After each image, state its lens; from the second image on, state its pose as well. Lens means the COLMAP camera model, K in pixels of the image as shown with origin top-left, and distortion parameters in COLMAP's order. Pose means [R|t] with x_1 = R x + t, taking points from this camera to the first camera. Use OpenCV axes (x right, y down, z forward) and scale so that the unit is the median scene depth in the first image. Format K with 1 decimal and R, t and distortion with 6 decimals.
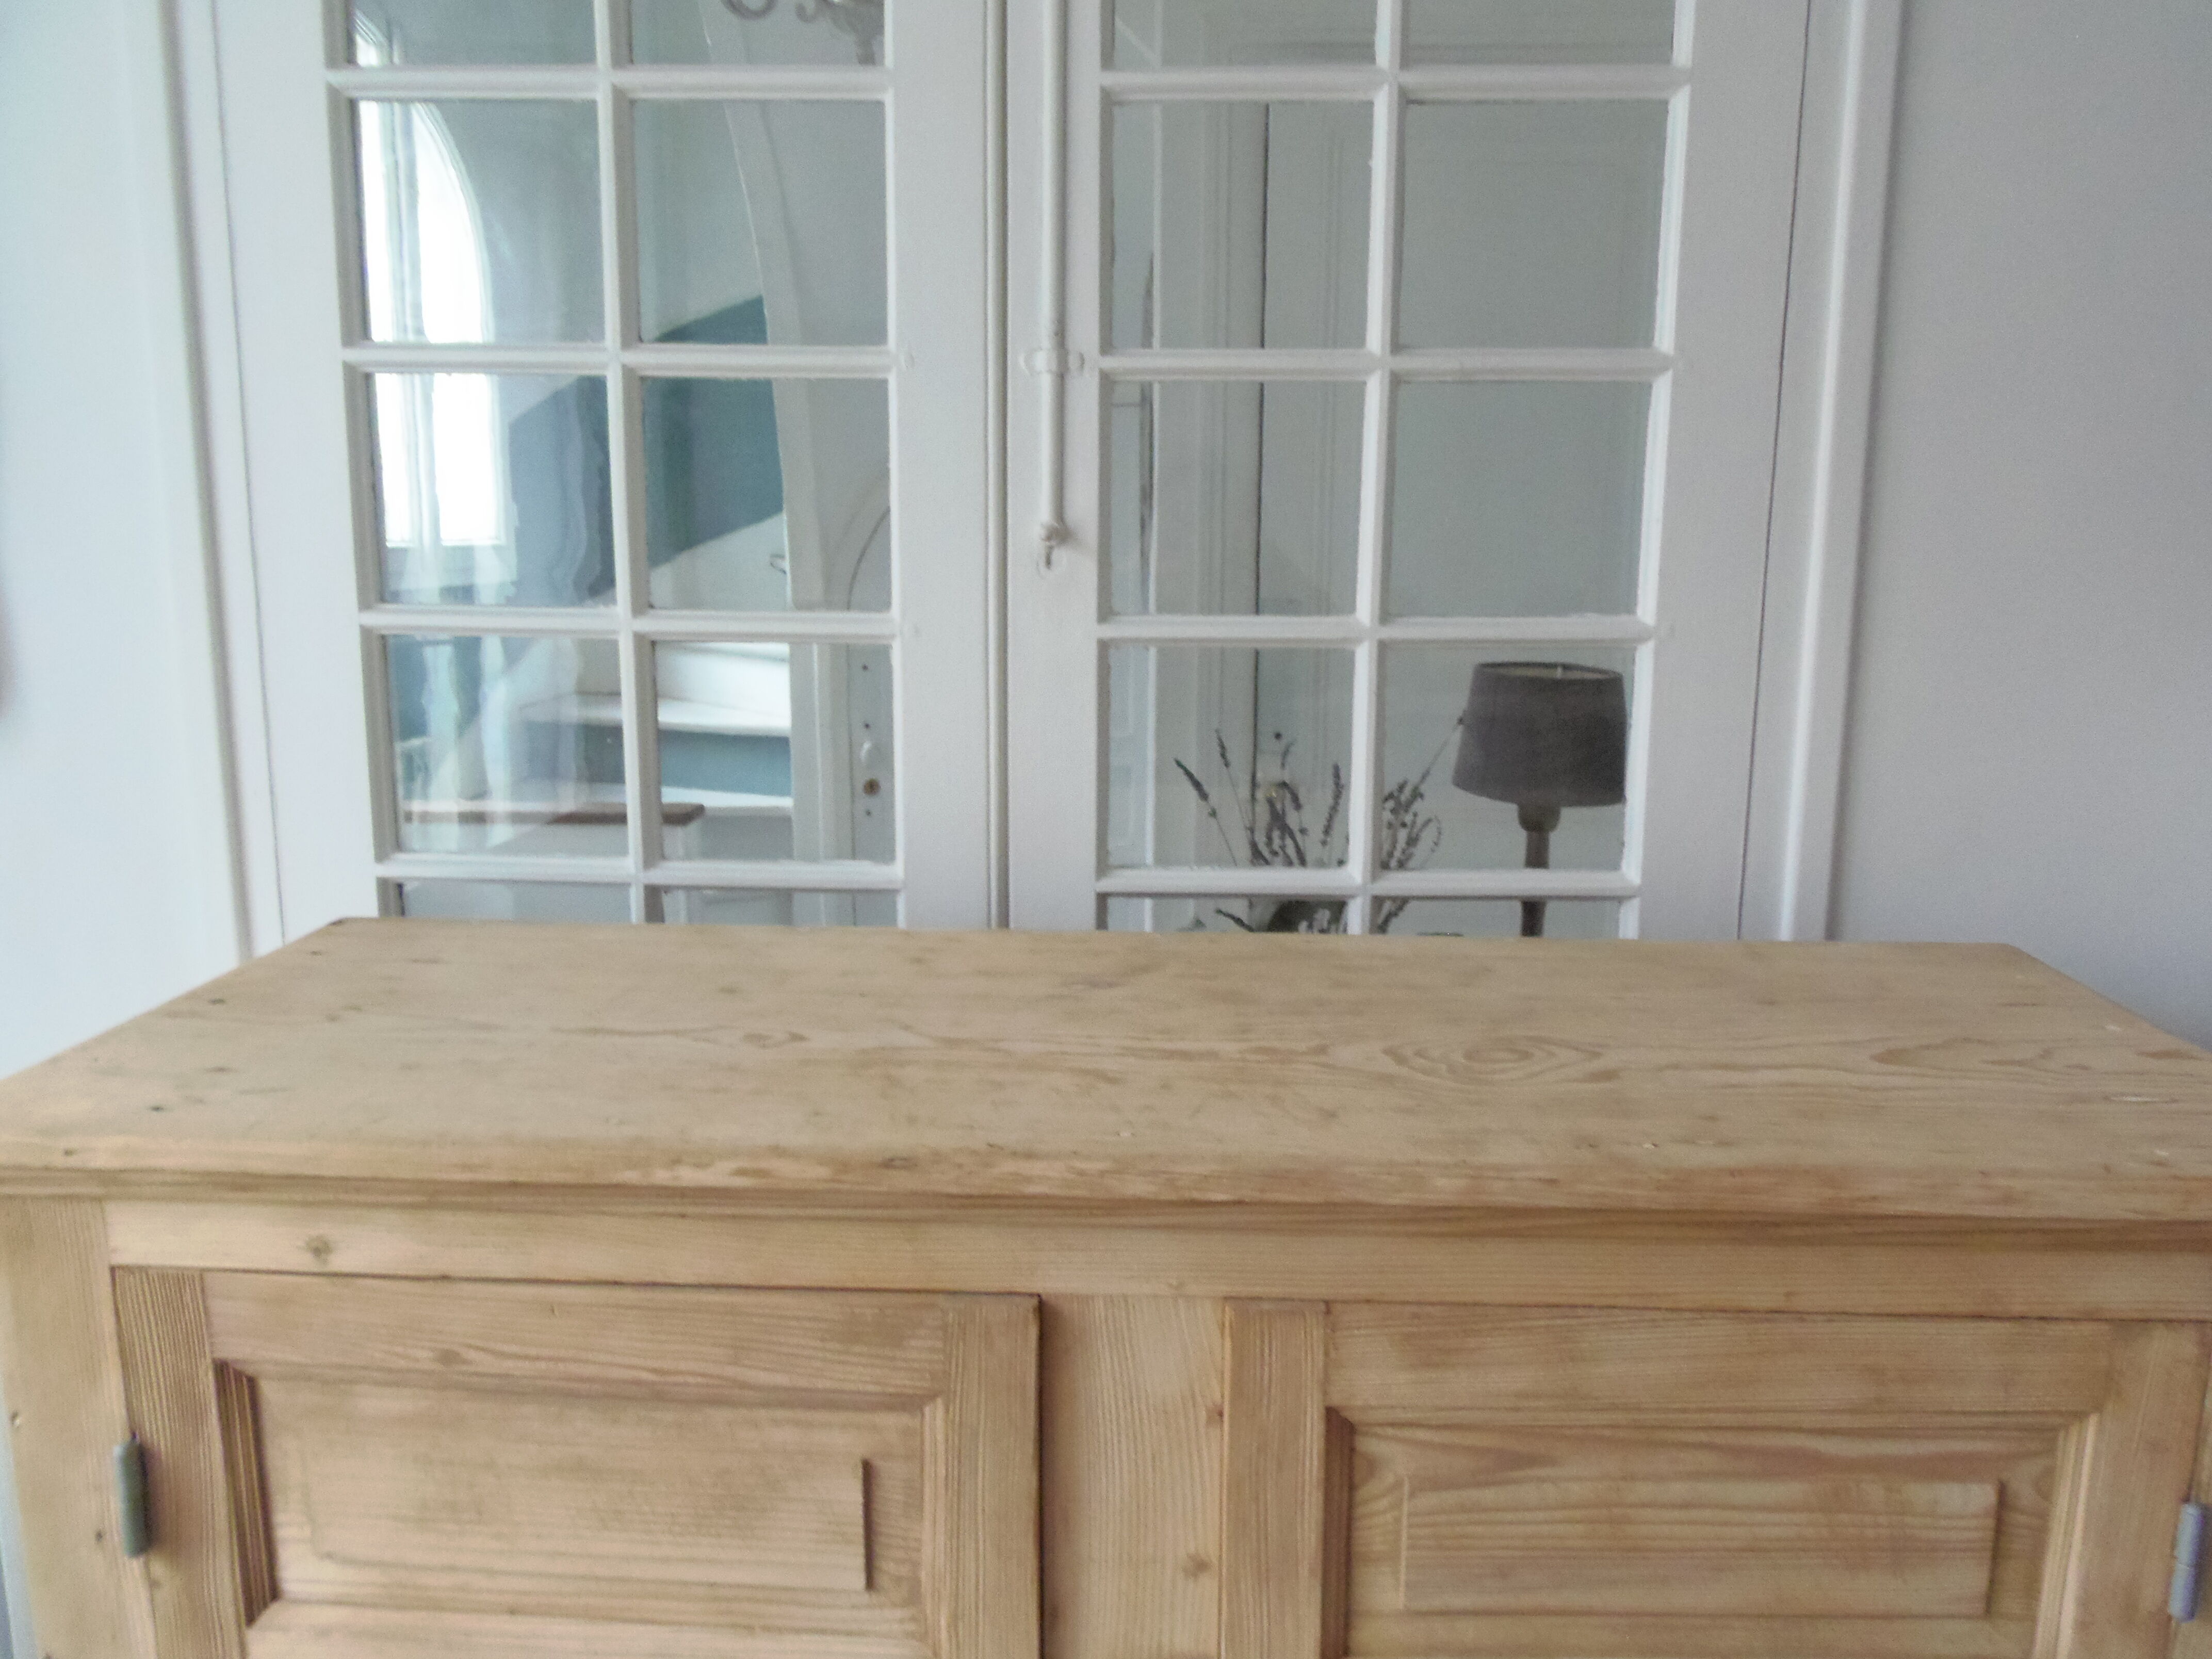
lens RADIAL K [[1683.9, 0, 1091.7], [0, 1683.9, 838.0], [0, 0, 1]] dist [-0.011731, -0.002557]
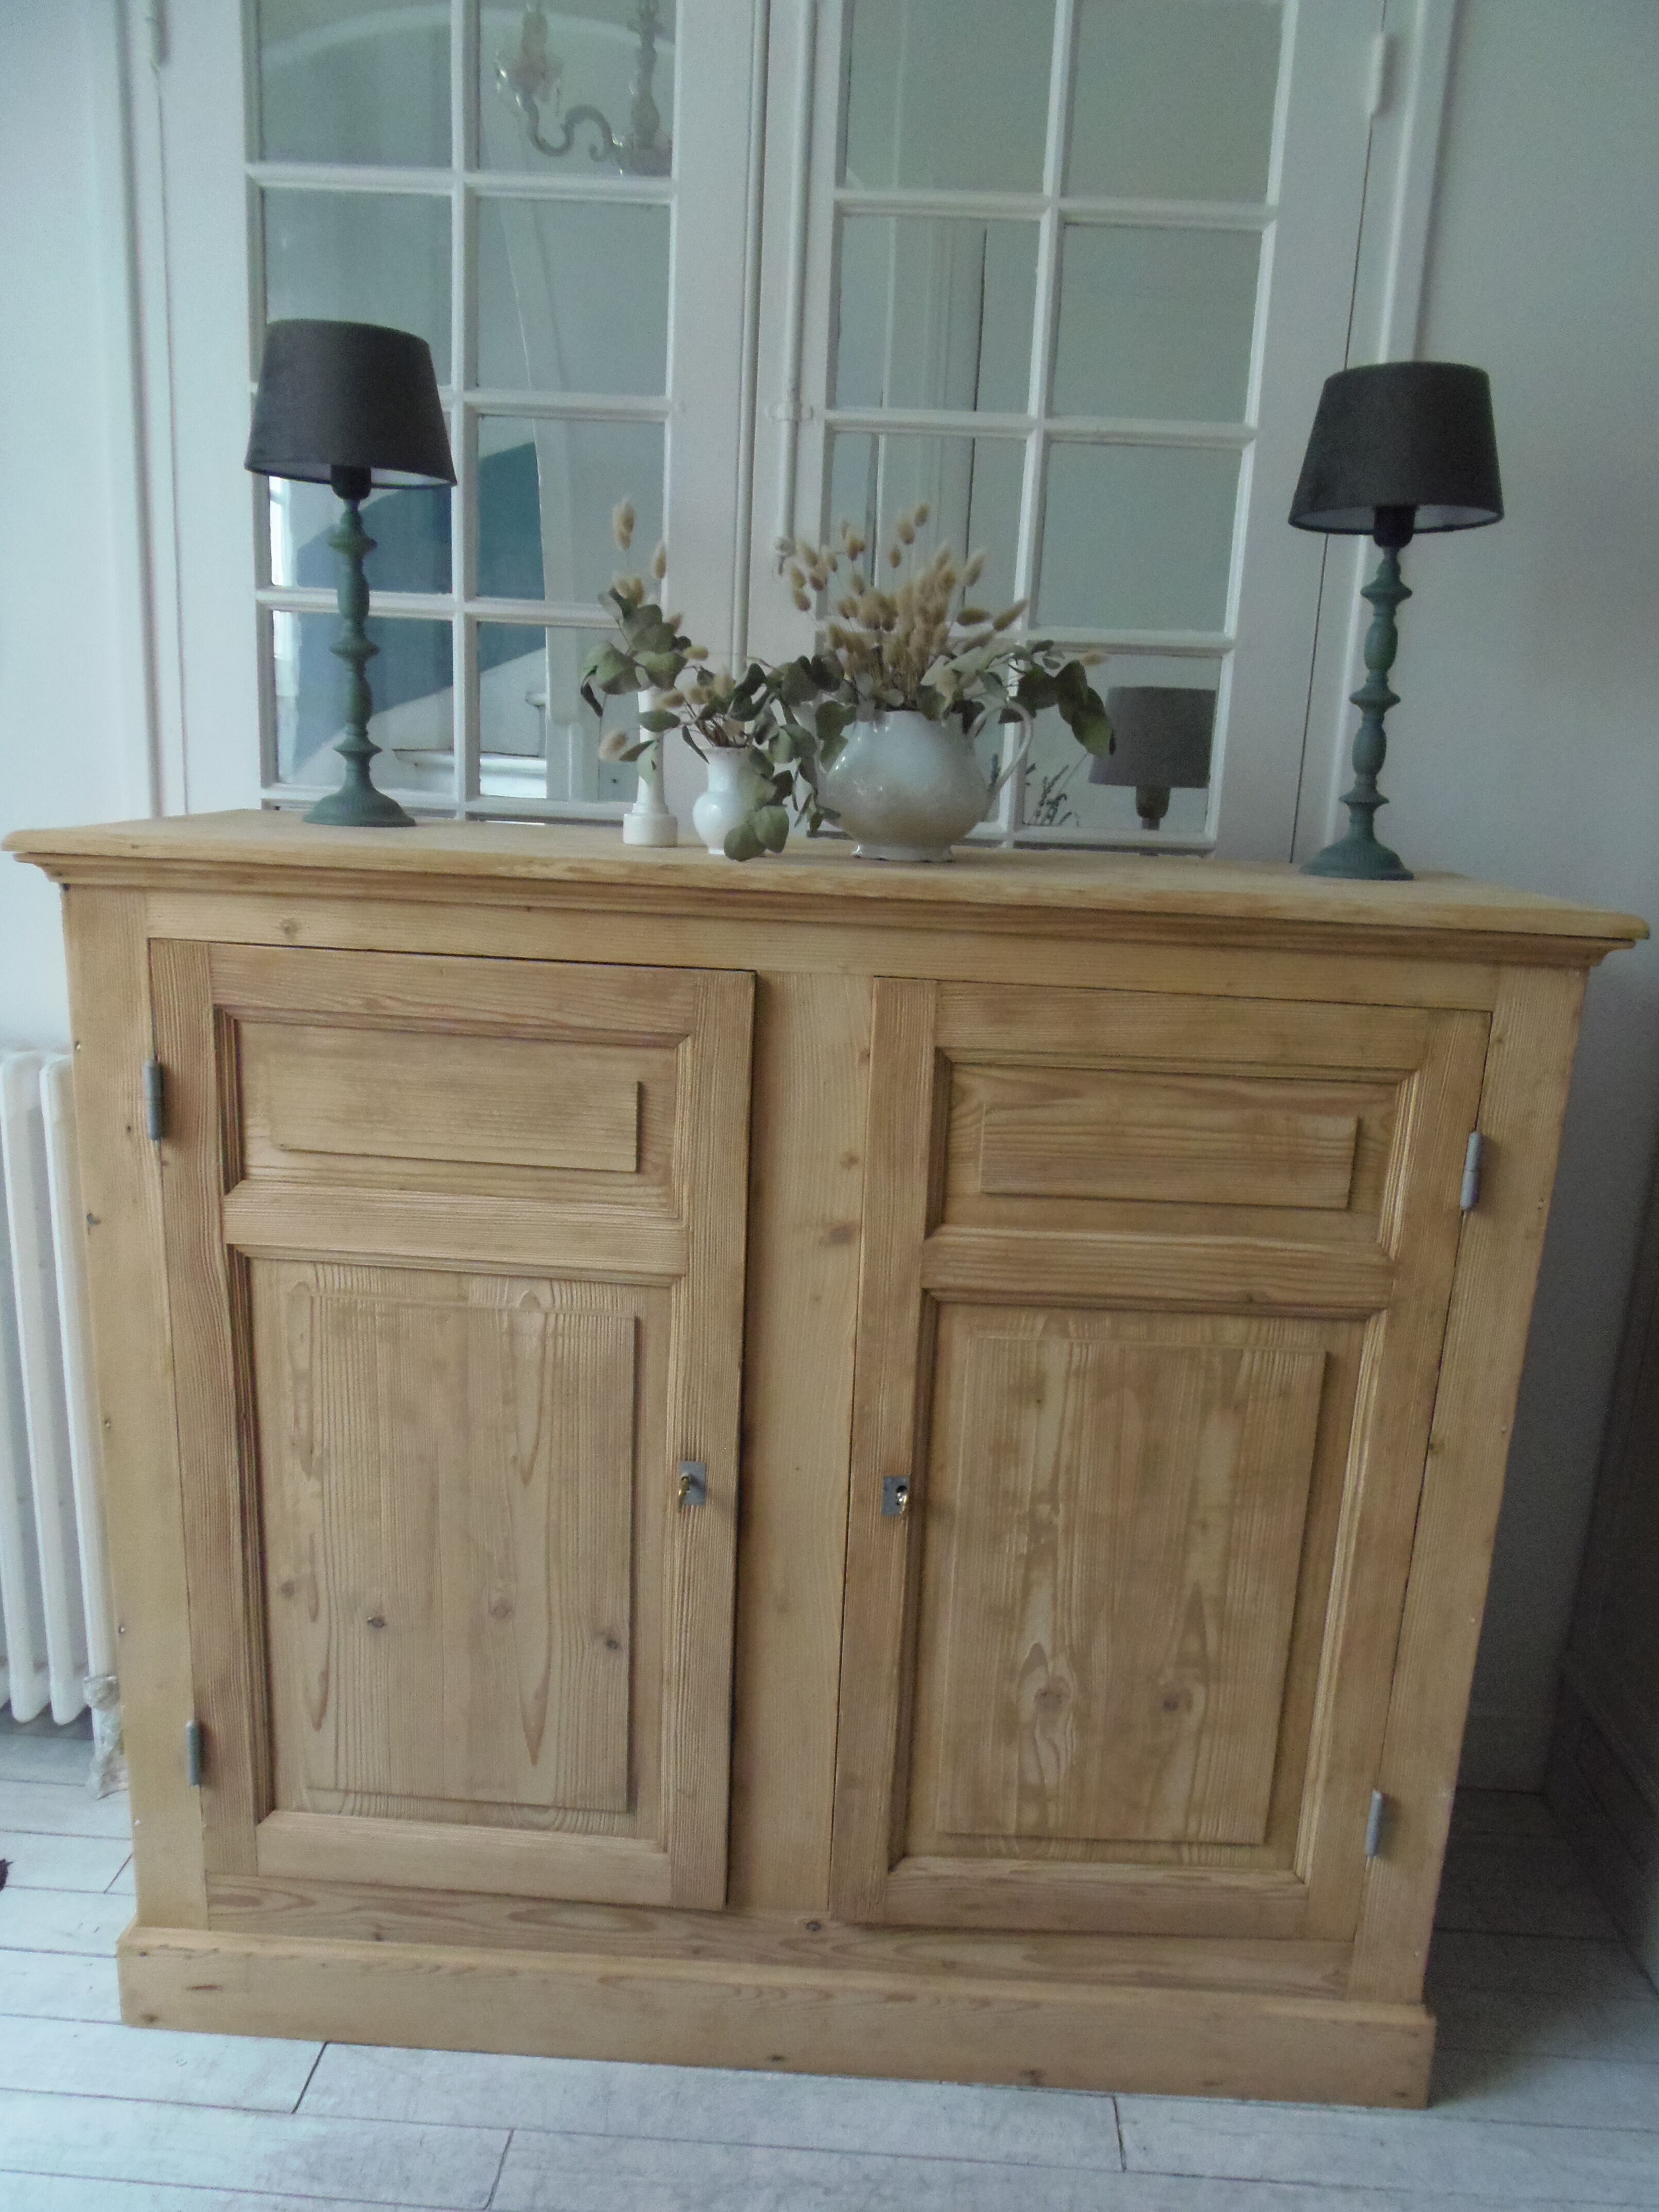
lens RADIAL K [[1683.9, 0, 843.5], [0, 1683.9, 1150.4], [0, 0, 1]] dist [-0.011731, -0.002557]
pose [[0.998776, 0.042618, 0.025110, 0.017268], [-0.044047, 0.997262, 0.059403, 0.336127], [-0.022510, -0.060437, 0.997918, -0.565516]]
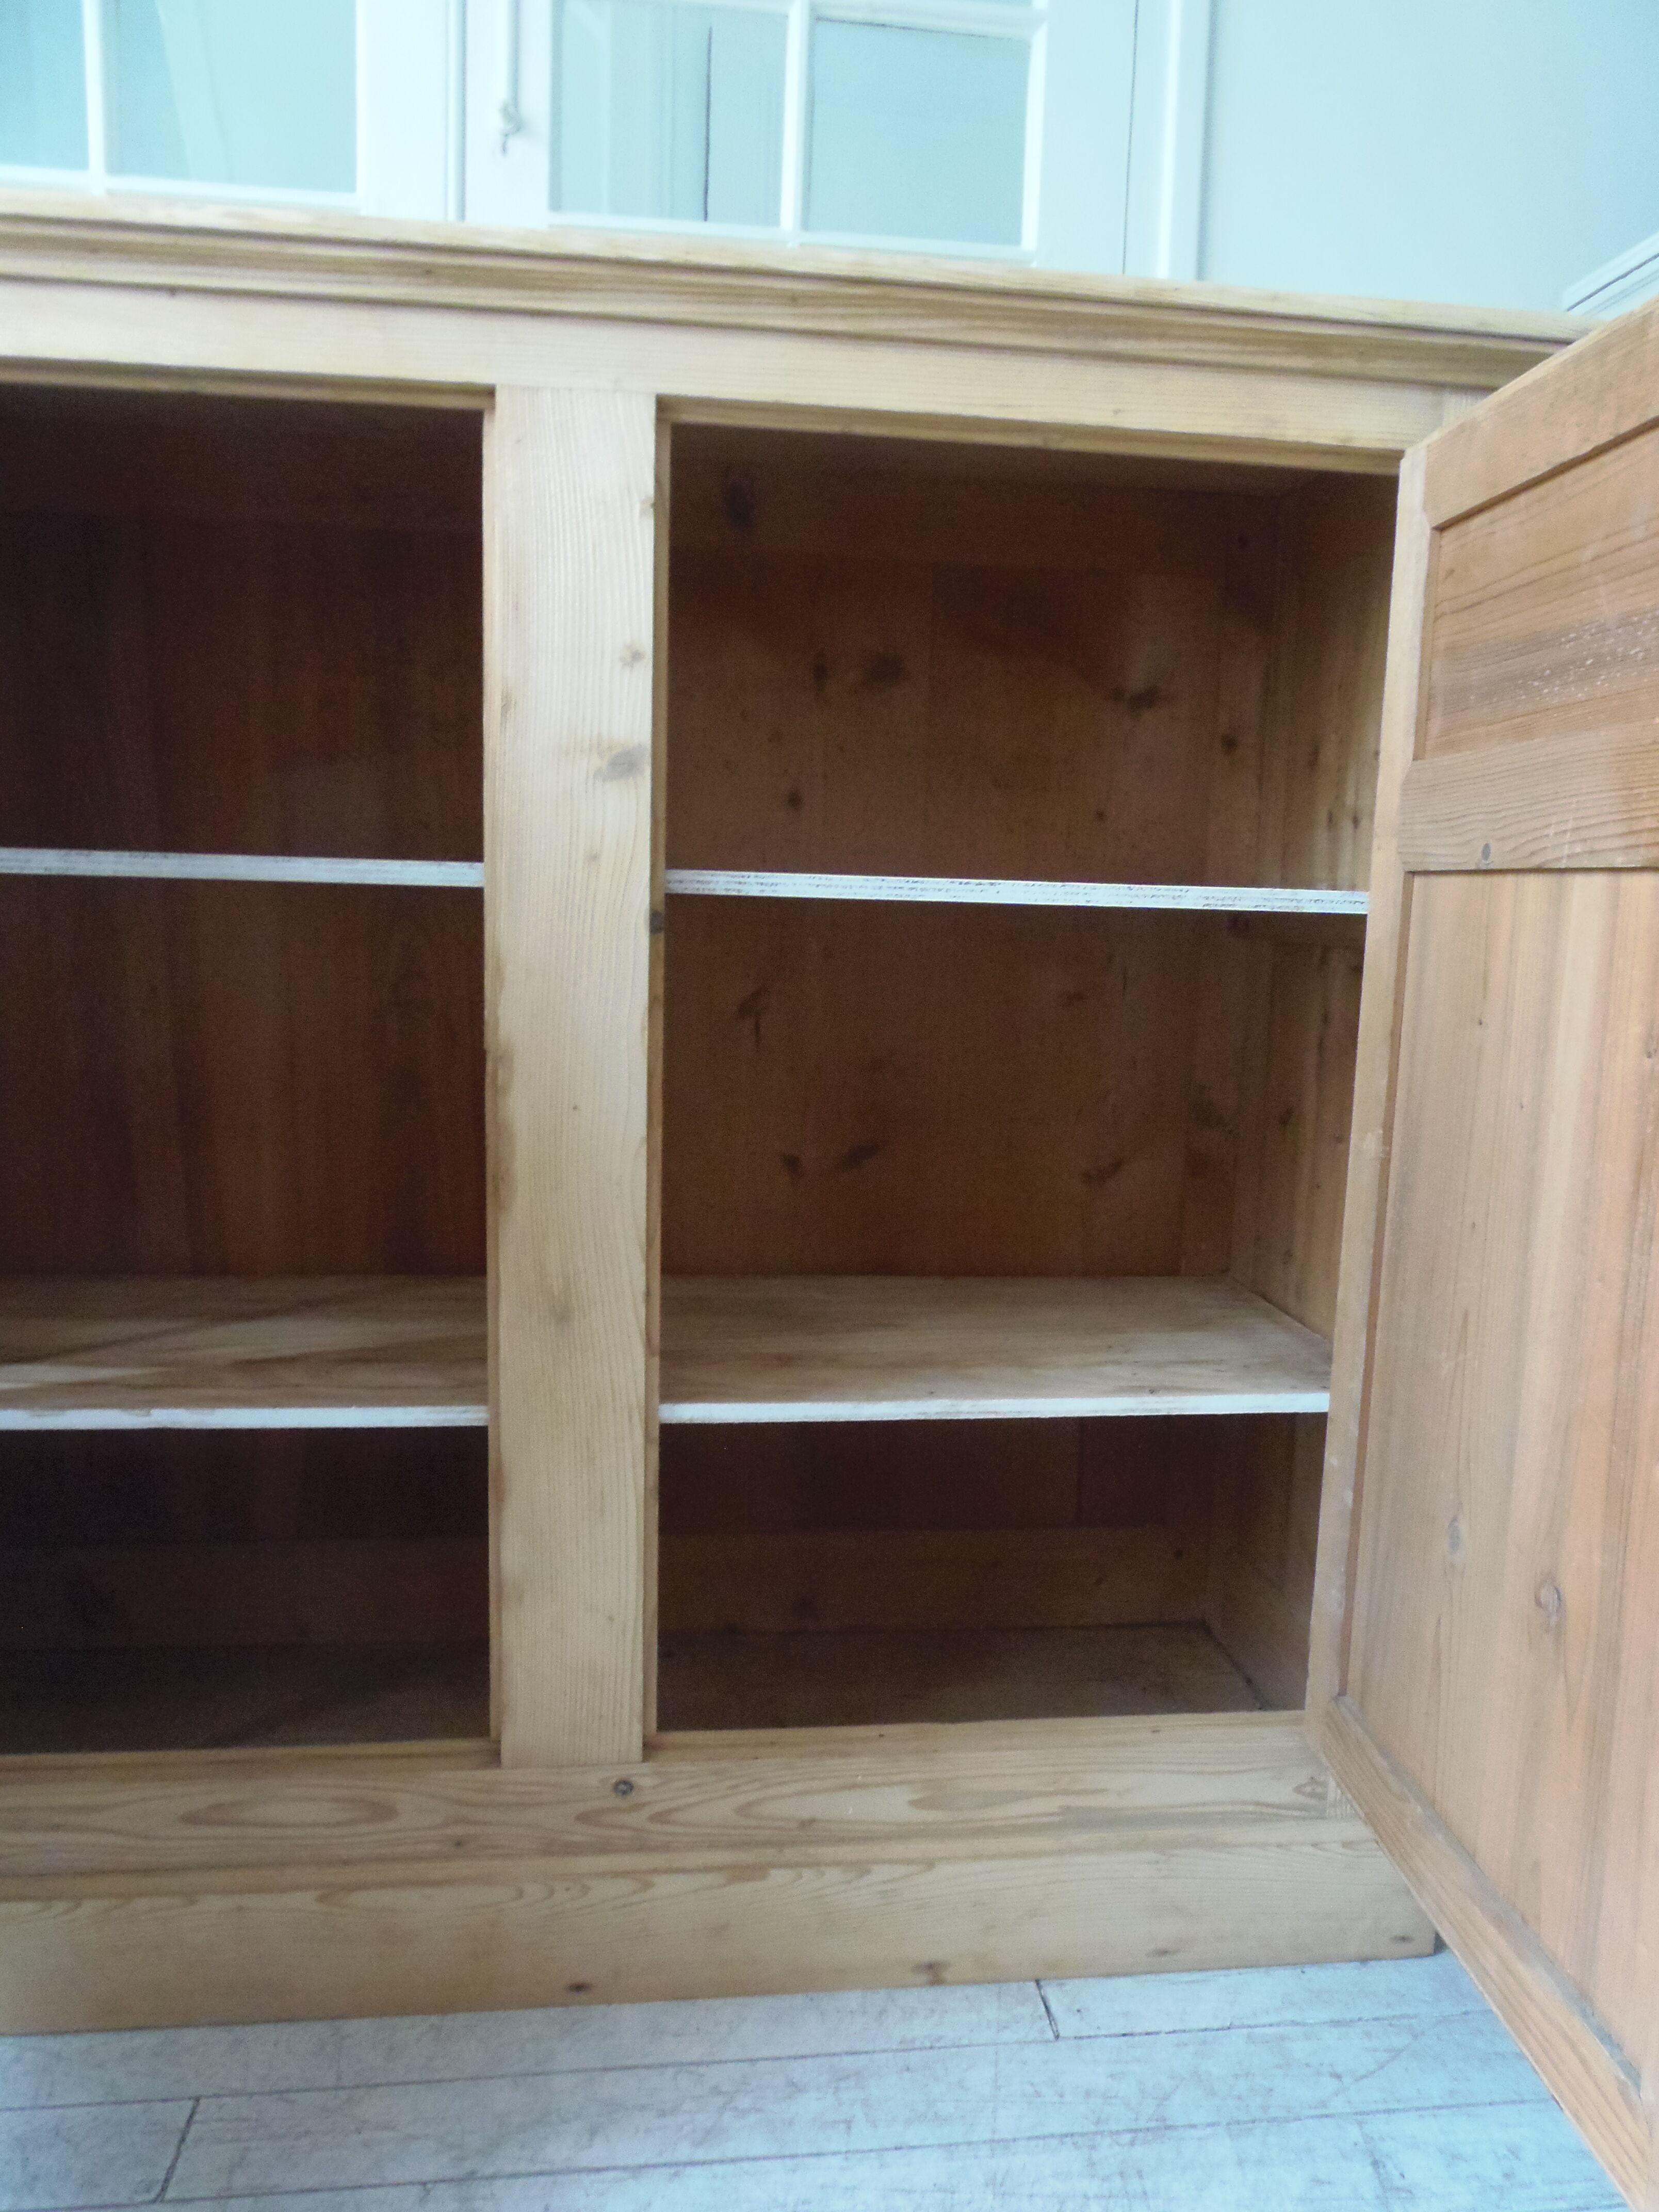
lens RADIAL K [[1683.9, 0, 836.2], [0, 1683.9, 1130.5], [0, 0, 1]] dist [-0.011731, -0.002557]
pose [[0.984913, 0.004144, 0.173002, 0.002008], [0.002523, 0.999263, -0.038300, 0.815156], [-0.173033, 0.038159, 0.984177, -0.149660]]
